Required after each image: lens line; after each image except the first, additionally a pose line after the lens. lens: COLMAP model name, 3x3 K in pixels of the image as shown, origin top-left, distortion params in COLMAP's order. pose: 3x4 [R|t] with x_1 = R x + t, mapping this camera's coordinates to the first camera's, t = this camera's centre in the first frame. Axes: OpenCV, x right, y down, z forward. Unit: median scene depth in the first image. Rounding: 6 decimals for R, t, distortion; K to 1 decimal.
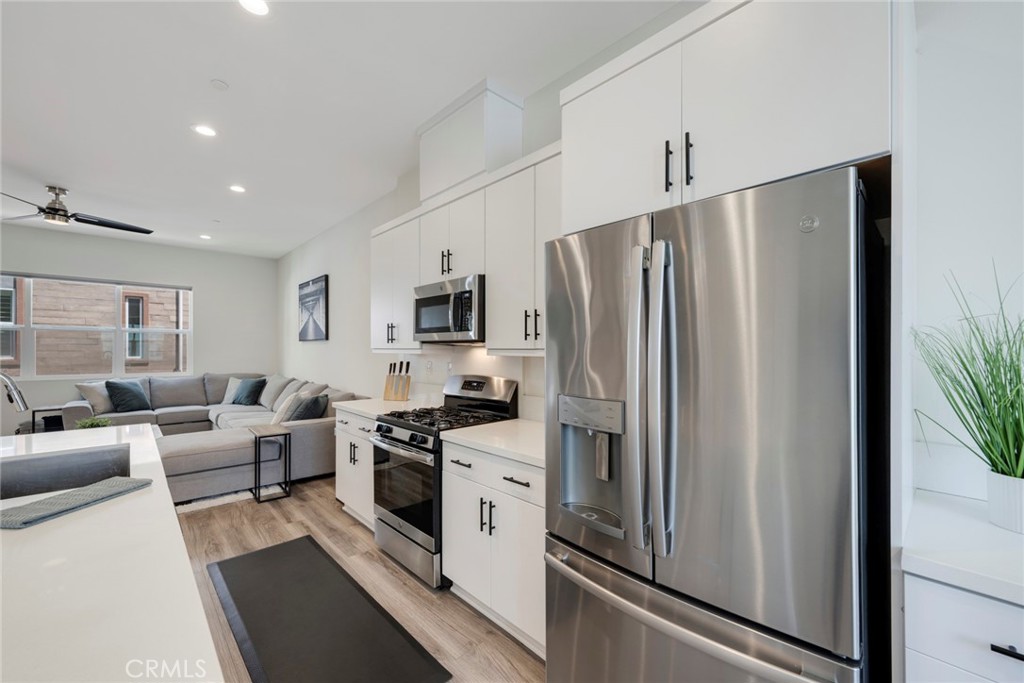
lens RADIAL K [[405.6, 0, 516.2], [0, 405.6, 349.5], [0, 0, 1]] dist [-0.002044, 0.000227]
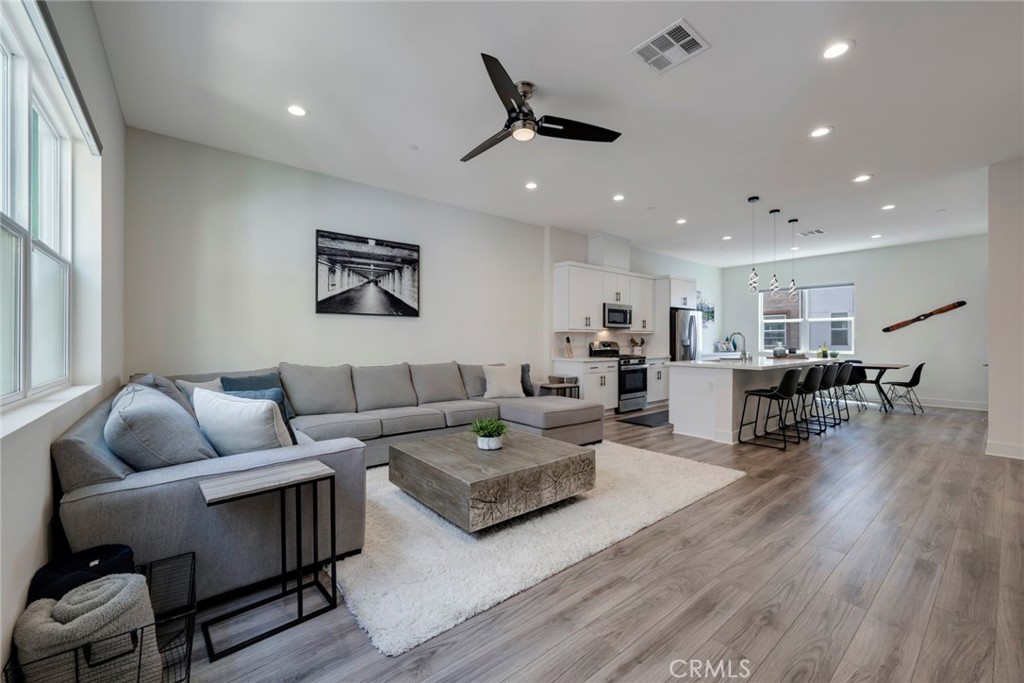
lens RADIAL K [[405.6, 0, 511.7], [0, 405.6, 340.4], [0, 0, 1]] dist [-0.002044, 0.000227]
pose [[0.082654, -0.003997, 0.996570, -1.853875], [-0.000890, 0.999991, 0.004084, 0.035035], [-0.996578, -0.001225, 0.082650, 0.968099]]
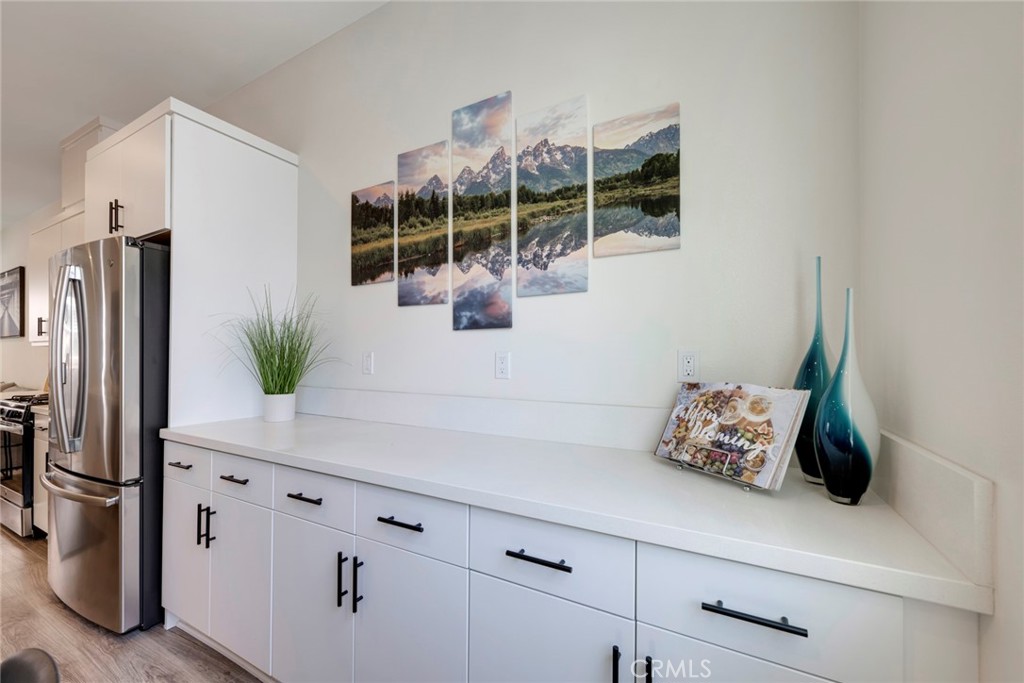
lens RADIAL K [[405.6, 0, 516.0], [0, 405.6, 350.8], [0, 0, 1]] dist [-0.002044, 0.000227]
pose [[0.950672, -0.001101, 0.310197, 0.440237], [0.003973, 0.999955, -0.008628, 0.030011], [-0.310174, 0.009435, 0.950633, -0.320849]]
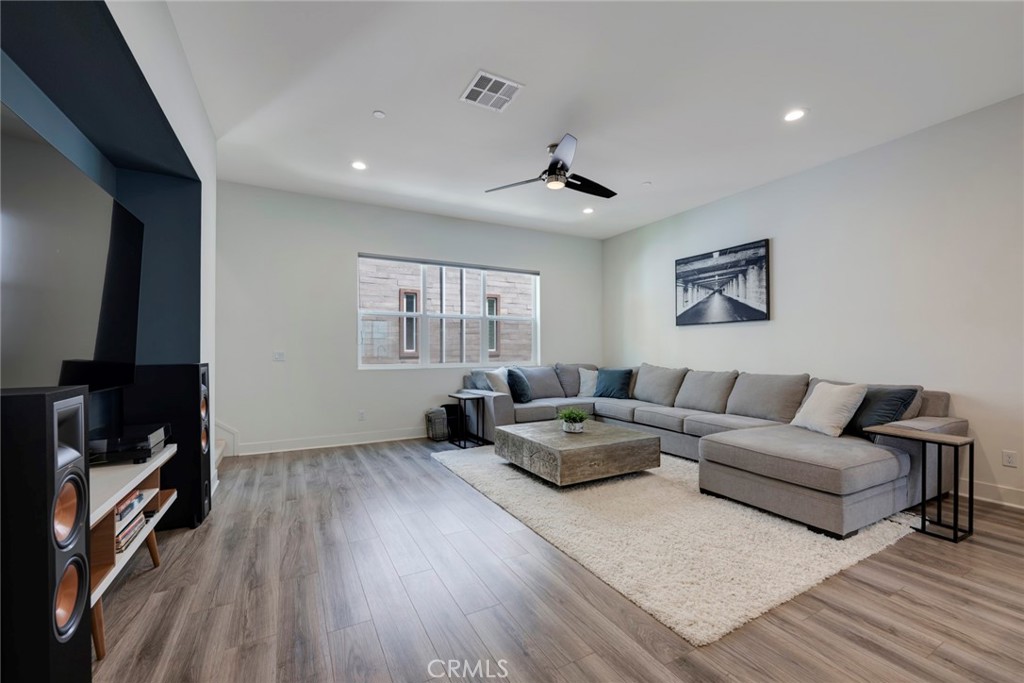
lens RADIAL K [[405.6, 0, 508.3], [0, 405.6, 344.2], [0, 0, 1]] dist [-0.002044, 0.000227]
pose [[0.965772, -0.008744, -0.259246, -1.027227], [0.005303, 0.999888, -0.013973, 0.044264], [0.259339, 0.012120, 0.965710, 0.126094]]
